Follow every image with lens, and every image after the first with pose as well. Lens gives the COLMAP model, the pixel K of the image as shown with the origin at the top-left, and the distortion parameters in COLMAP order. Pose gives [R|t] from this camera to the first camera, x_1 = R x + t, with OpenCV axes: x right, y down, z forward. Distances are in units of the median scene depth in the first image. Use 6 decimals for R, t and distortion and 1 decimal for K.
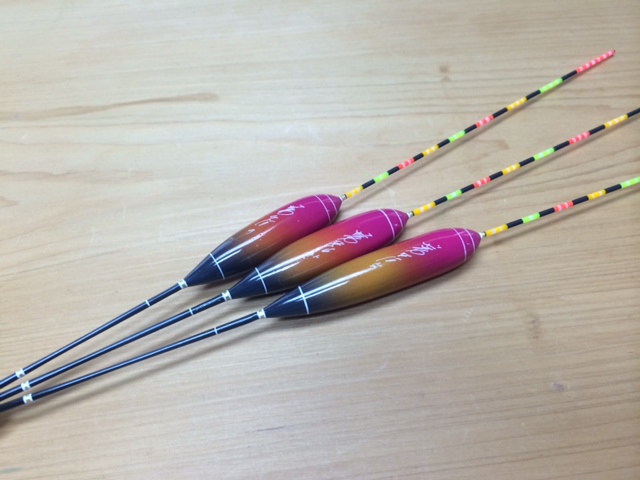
lens RADIAL K [[568.3, 0, 324.5], [0, 568.3, 239.3], [0, 0, 1]] dist [0.089324, -0.161892]
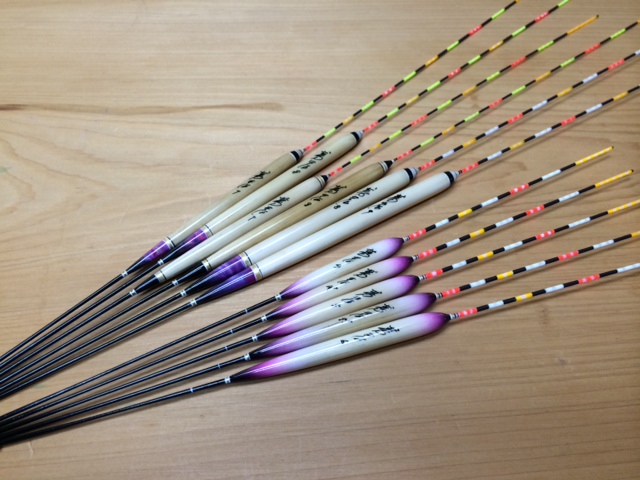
lens RADIAL K [[568.3, 0, 324.5], [0, 568.3, 239.3], [0, 0, 1]] dist [0.089324, -0.161892]
pose [[0.996999, 0.062592, 0.045548, -0.142937], [-0.063650, 0.997726, 0.022161, -0.009940], [-0.044058, -0.024994, 0.998716, -0.188377]]
